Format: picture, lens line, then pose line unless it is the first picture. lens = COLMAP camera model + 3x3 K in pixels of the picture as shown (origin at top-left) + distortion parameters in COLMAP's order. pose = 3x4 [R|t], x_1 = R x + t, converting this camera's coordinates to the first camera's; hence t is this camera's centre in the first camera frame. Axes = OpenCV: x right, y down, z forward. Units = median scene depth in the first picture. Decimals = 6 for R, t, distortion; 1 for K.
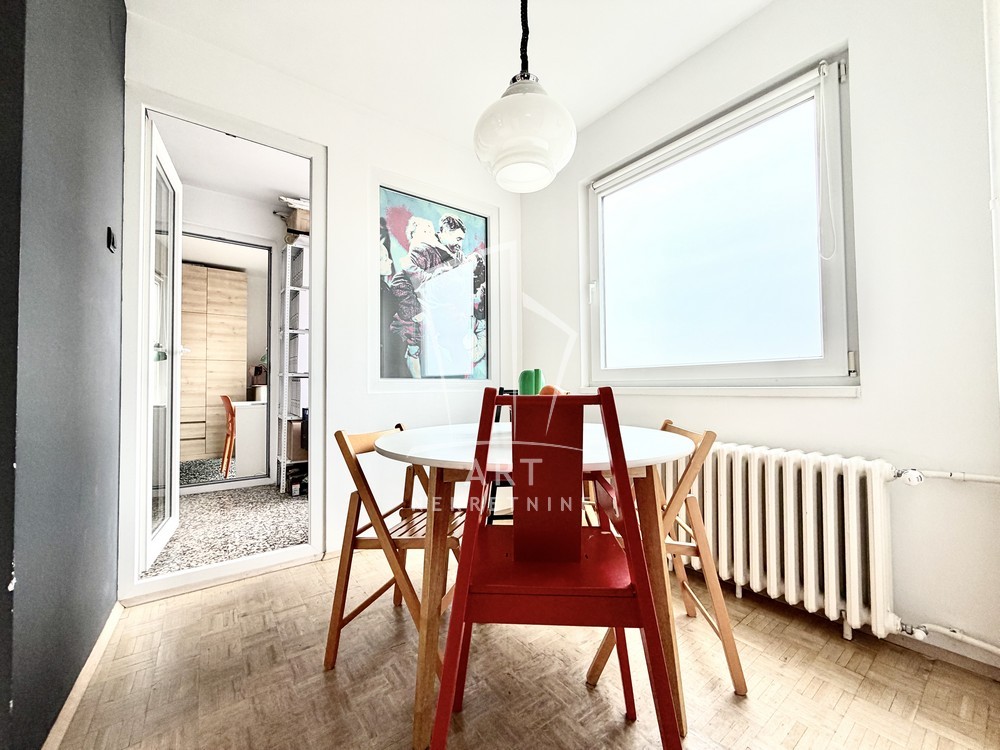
lens RADIAL K [[396.0, 0, 496.3], [0, 396.0, 376.4], [0, 0, 1]] dist [-0.000918, -0.000224]
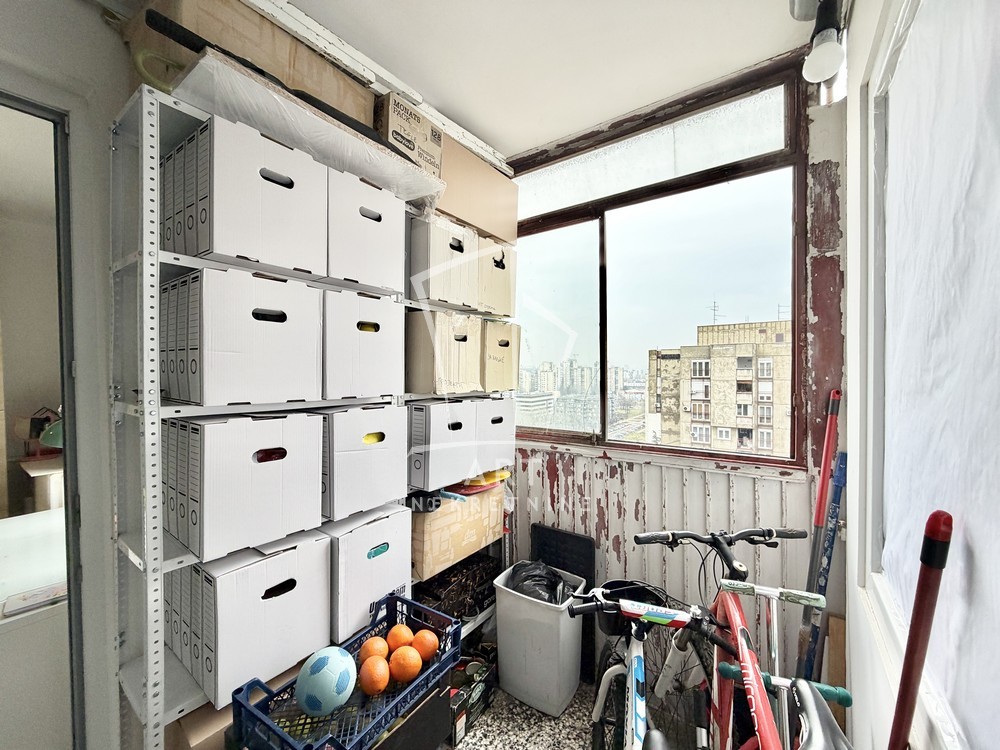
lens RADIAL K [[396.0, 0, 496.3], [0, 396.0, 376.4], [0, 0, 1]] dist [-0.000918, -0.000224]
pose [[0.953463, -0.016204, 0.301073, -0.376722], [0.006483, 0.999426, 0.033261, -0.145168], [-0.301439, -0.029761, 0.953021, 0.654911]]
